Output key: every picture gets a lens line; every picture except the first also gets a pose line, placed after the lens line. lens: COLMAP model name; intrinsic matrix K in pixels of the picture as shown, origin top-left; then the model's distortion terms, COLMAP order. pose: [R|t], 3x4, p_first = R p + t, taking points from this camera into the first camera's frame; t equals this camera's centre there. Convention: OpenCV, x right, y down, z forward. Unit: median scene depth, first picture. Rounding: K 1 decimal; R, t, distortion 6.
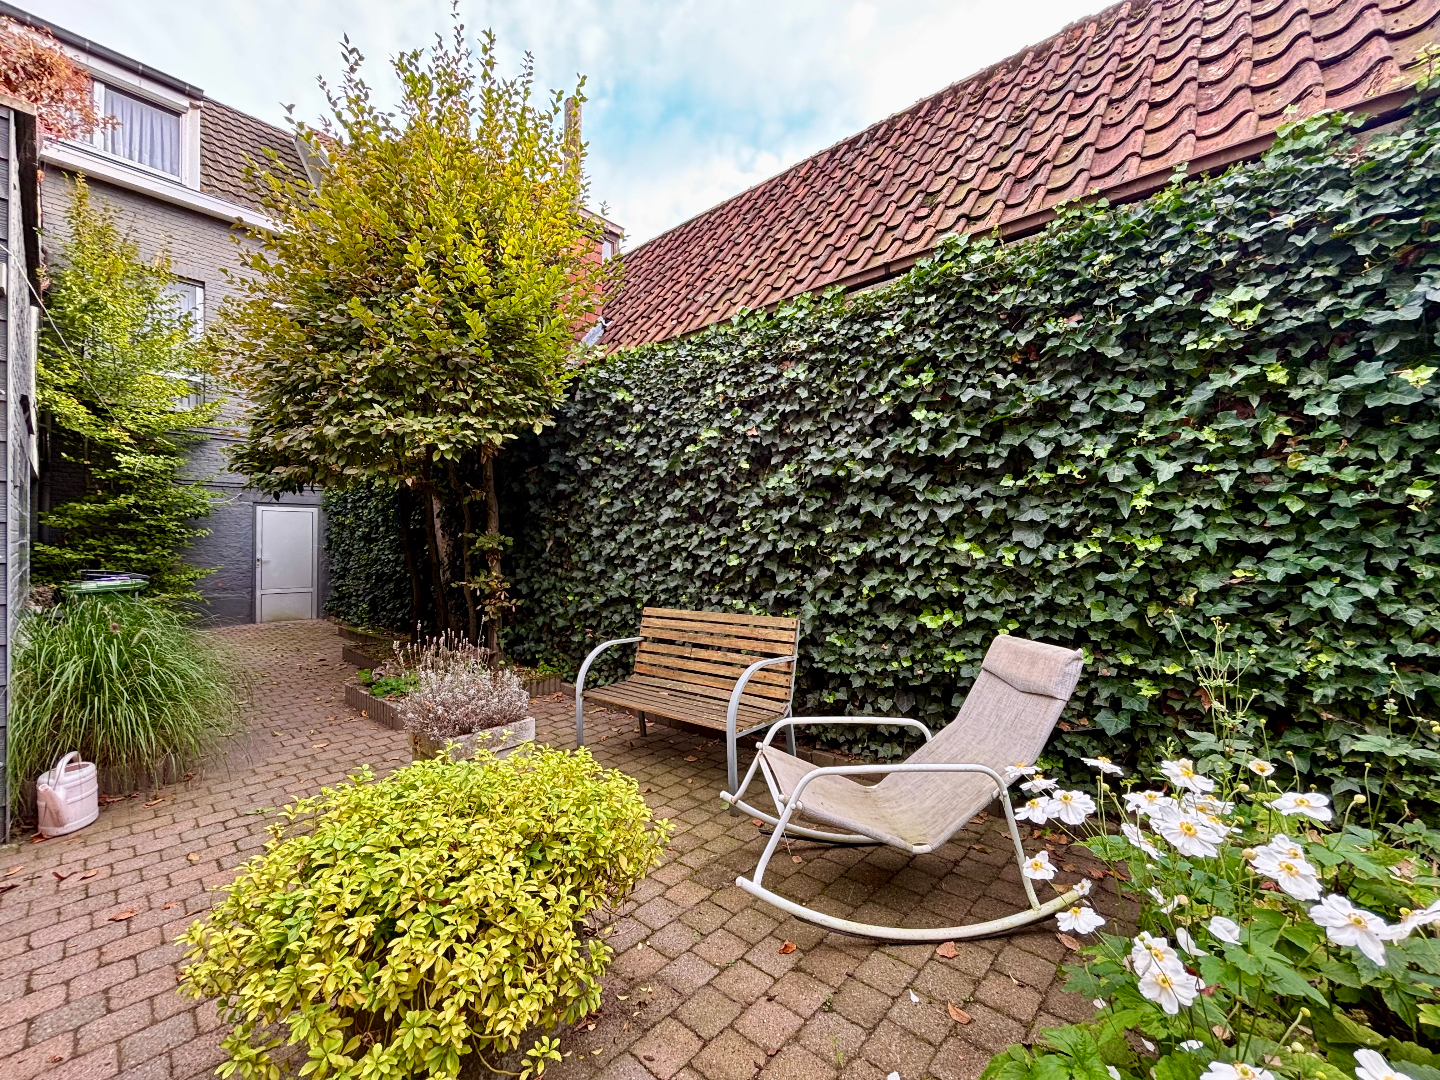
lens RADIAL K [[588.9, 0, 718.8], [0, 588.9, 540.3], [0, 0, 1]] dist [0.003696, -0.000847]
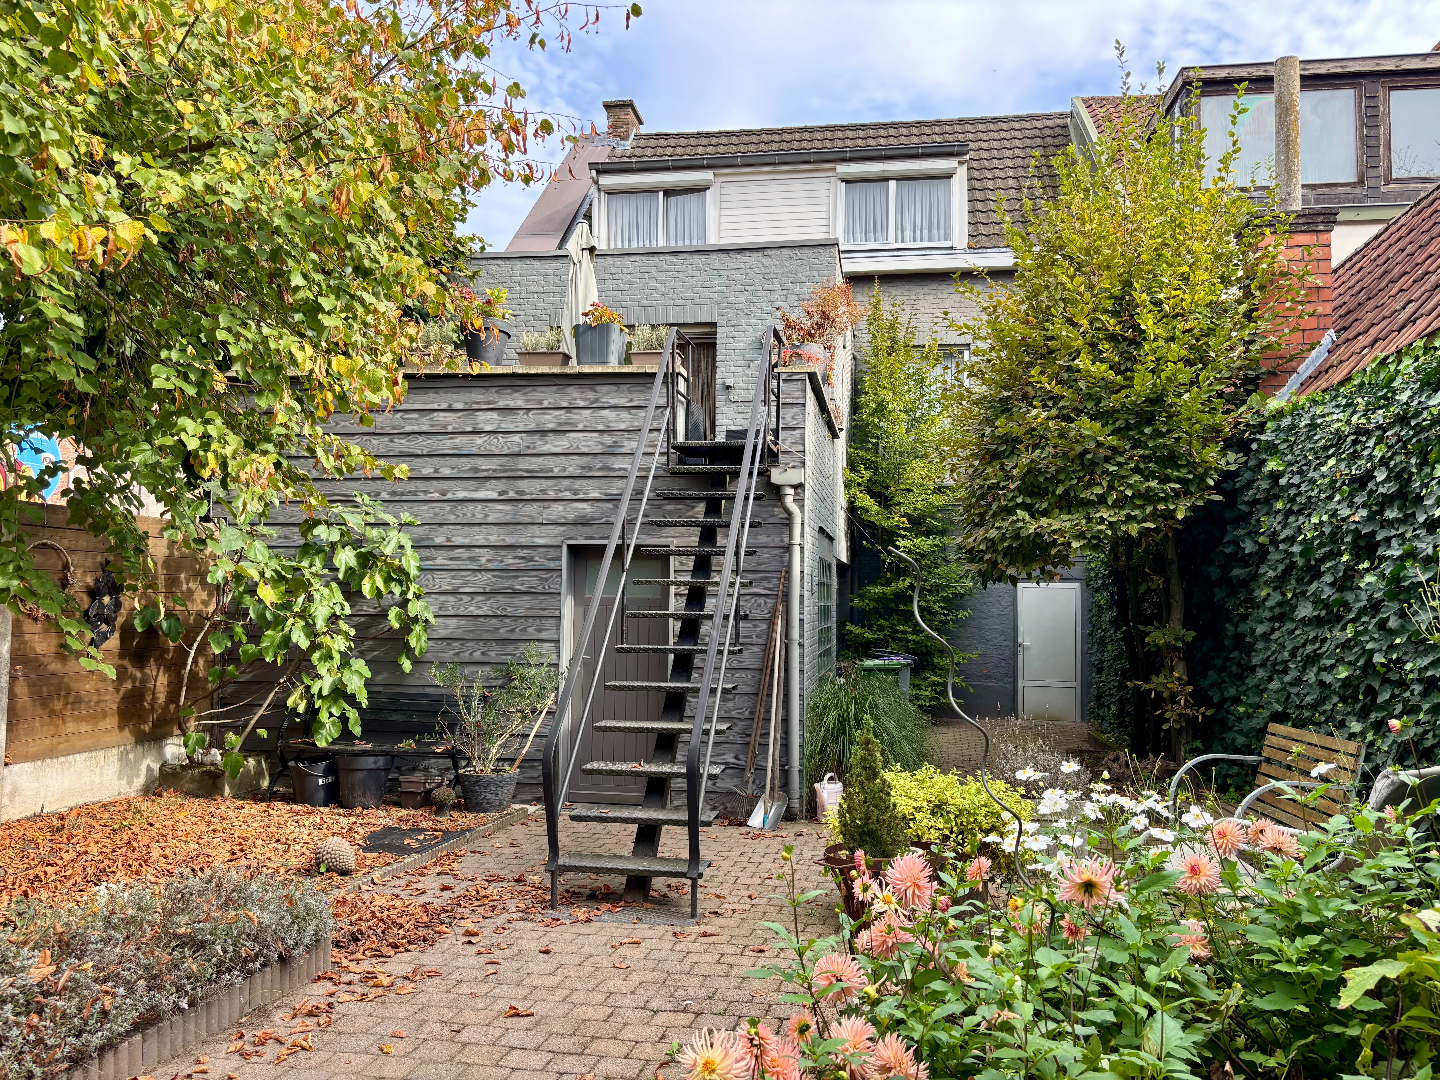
lens RADIAL K [[1094.9, 0, 718.7], [0, 1094.9, 531.8], [0, 0, 1]] dist [-0.006782, 0.000915]
pose [[0.531540, -0.050150, -0.845547, 0.796252], [-0.010671, 0.997770, -0.065886, -0.048715], [0.846966, 0.044044, 0.529820, -0.520535]]
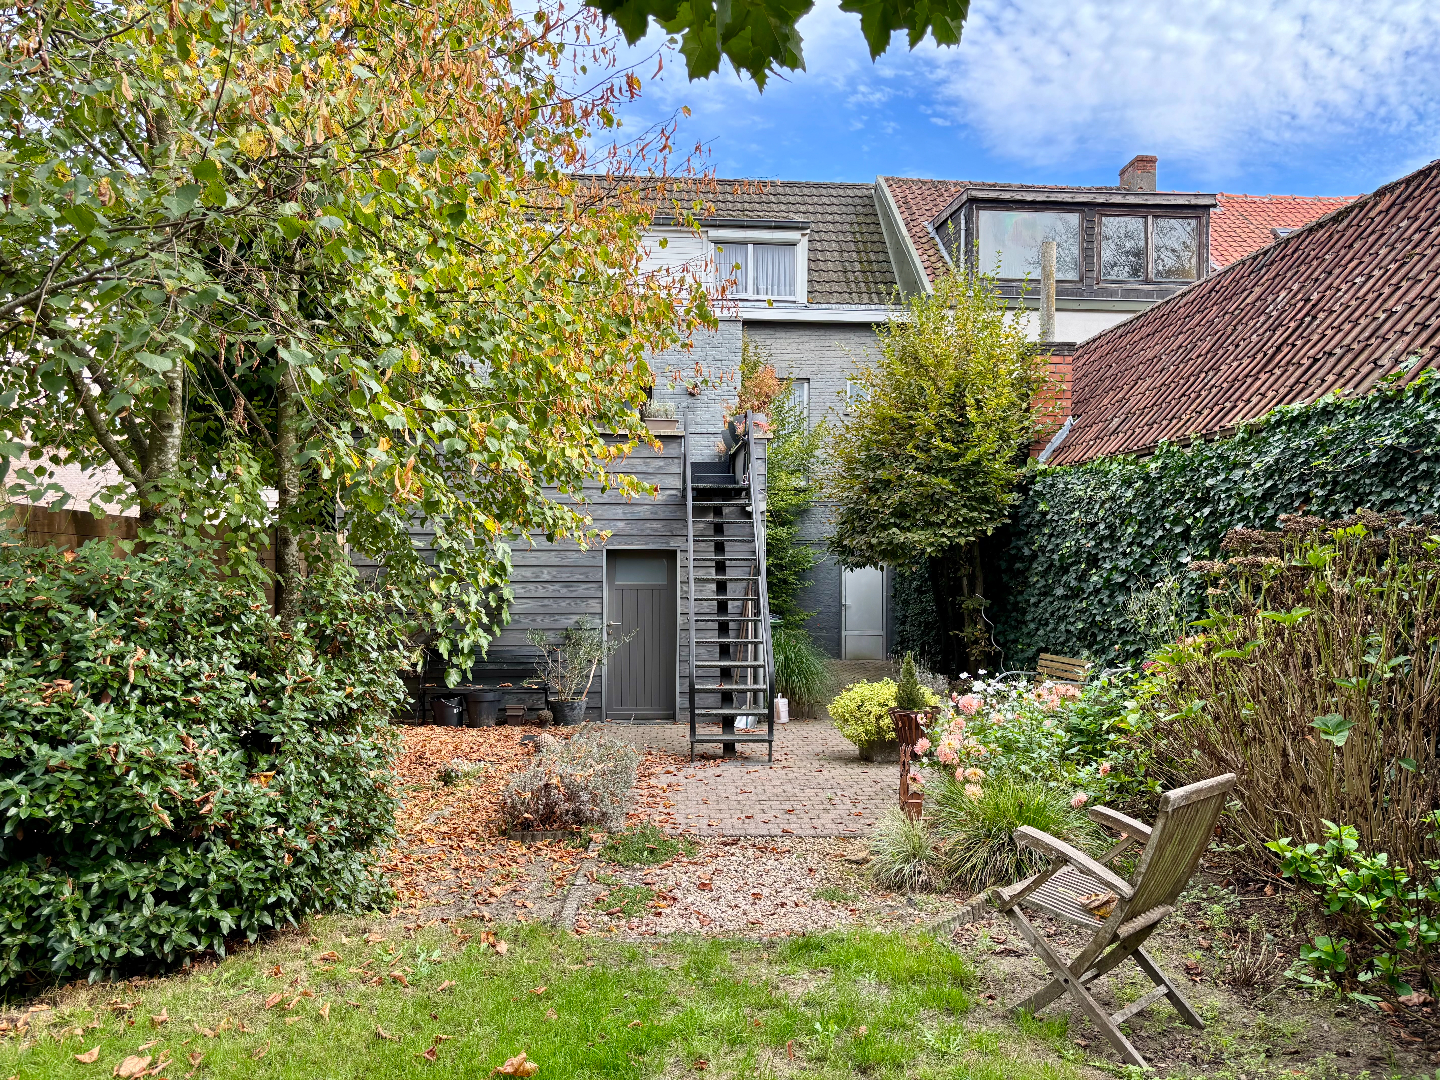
lens RADIAL K [[1094.9, 0, 716.1], [0, 1094.9, 546.3], [0, 0, 1]] dist [-0.006782, 0.000915]
pose [[0.709547, -0.006807, -0.704625, 1.281135], [-0.002512, 0.999923, -0.012189, -0.127990], [0.704653, 0.010418, 0.709475, -1.616691]]
